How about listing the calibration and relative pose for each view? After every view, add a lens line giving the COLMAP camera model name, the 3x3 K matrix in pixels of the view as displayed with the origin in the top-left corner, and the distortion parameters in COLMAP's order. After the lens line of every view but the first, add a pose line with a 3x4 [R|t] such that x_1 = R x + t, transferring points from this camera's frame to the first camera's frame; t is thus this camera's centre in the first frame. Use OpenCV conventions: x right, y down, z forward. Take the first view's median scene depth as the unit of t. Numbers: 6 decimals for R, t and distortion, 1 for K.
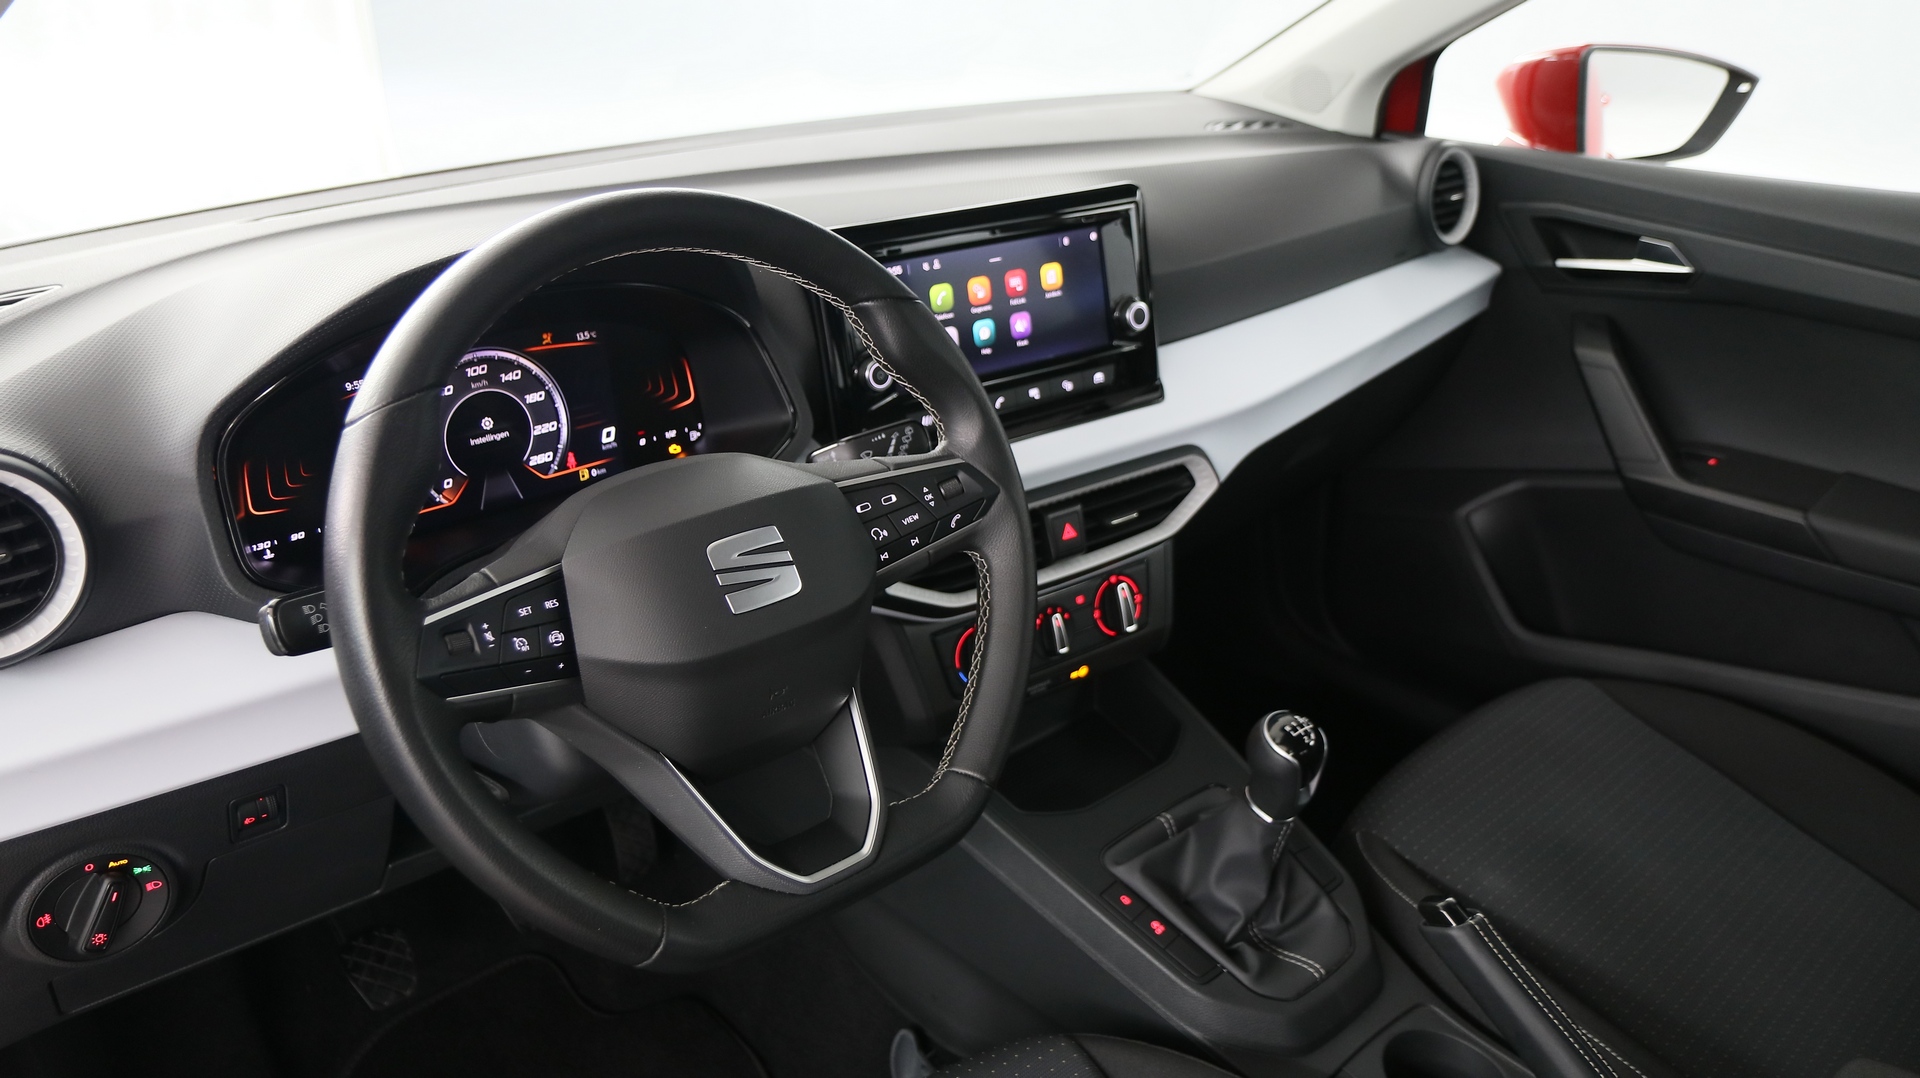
lens RADIAL K [[1470.0, 0, 960.0], [0, 1470.0, 539.0], [0, 0, 1]] dist [-0.004031, 0.004430]
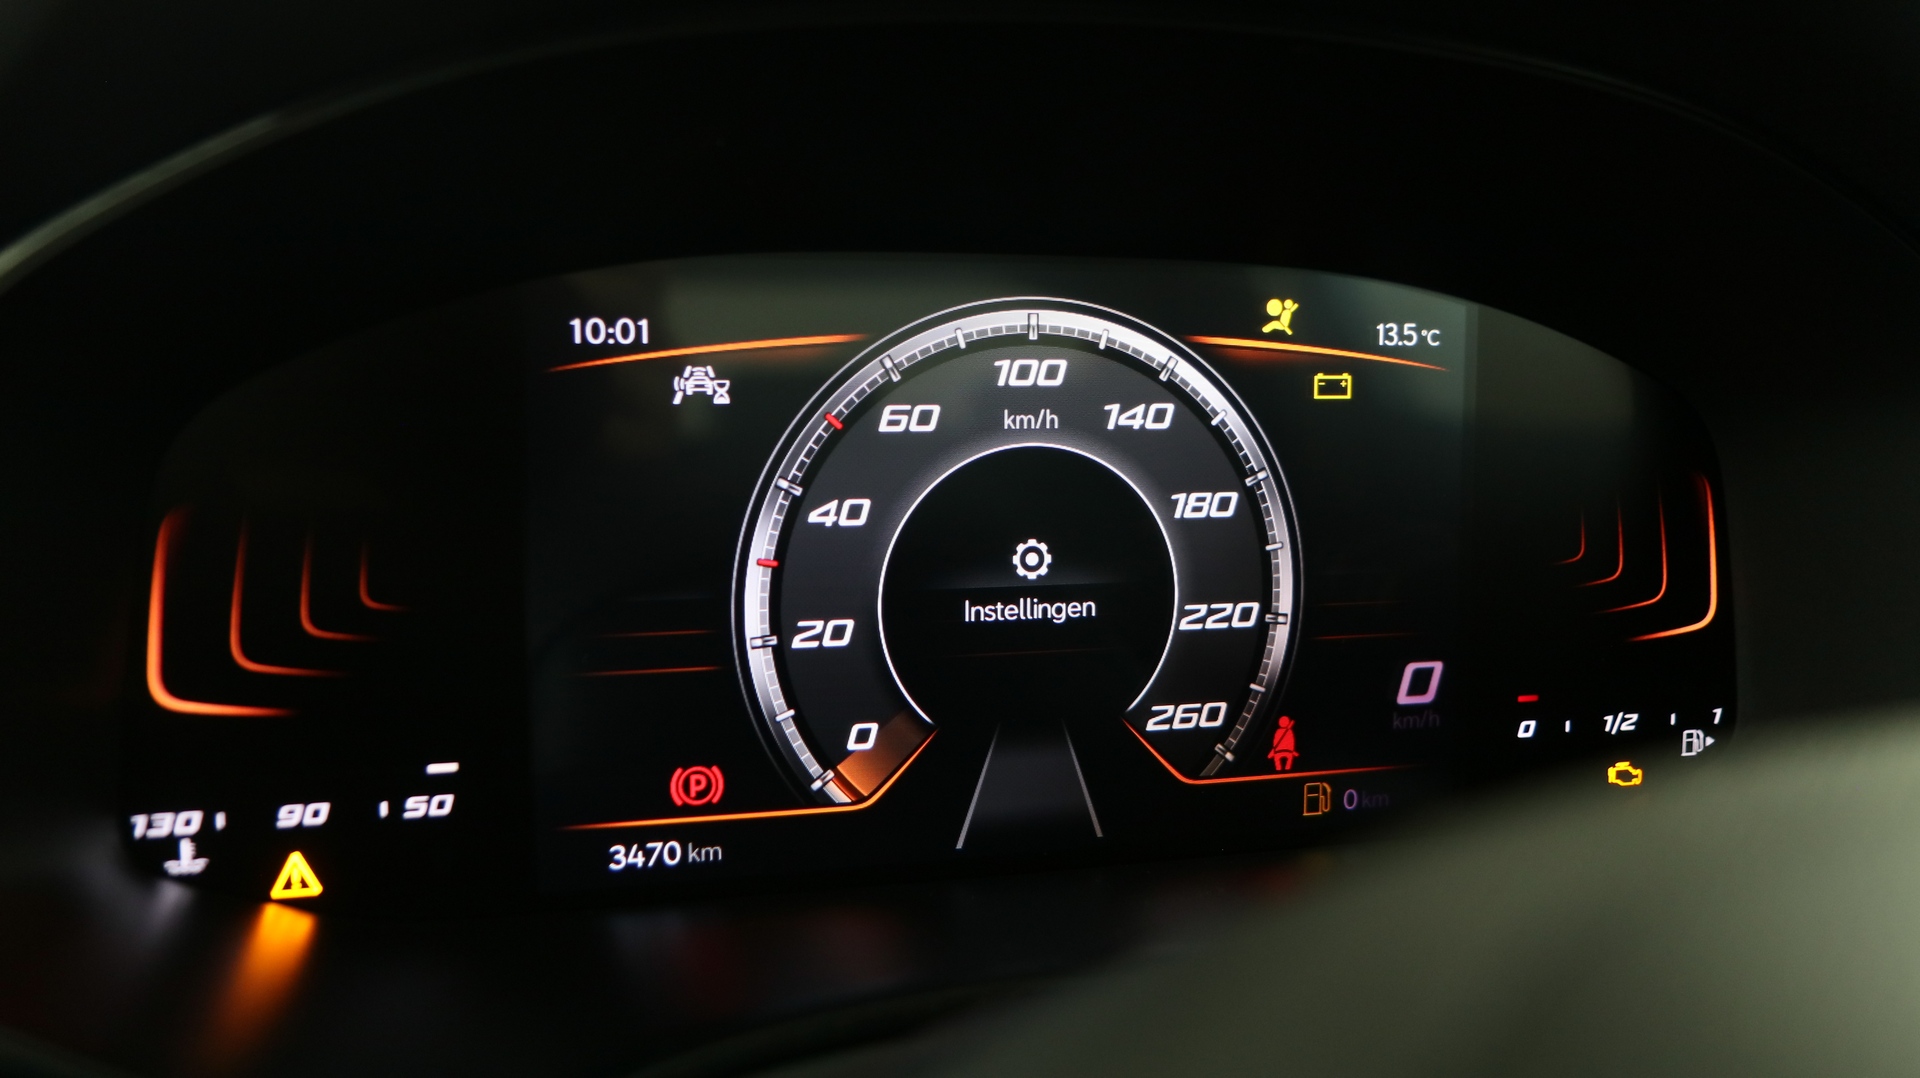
lens RADIAL K [[1814.4, 0, 960.0], [0, 1814.4, 539.0], [0, 0, 1]] dist [0.013793, 0.008690]
pose [[0.901856, 0.118192, -0.415556, -0.172808], [-0.207436, 0.962191, -0.176520, -0.014837], [0.378980, 0.245397, 0.892275, 0.626667]]
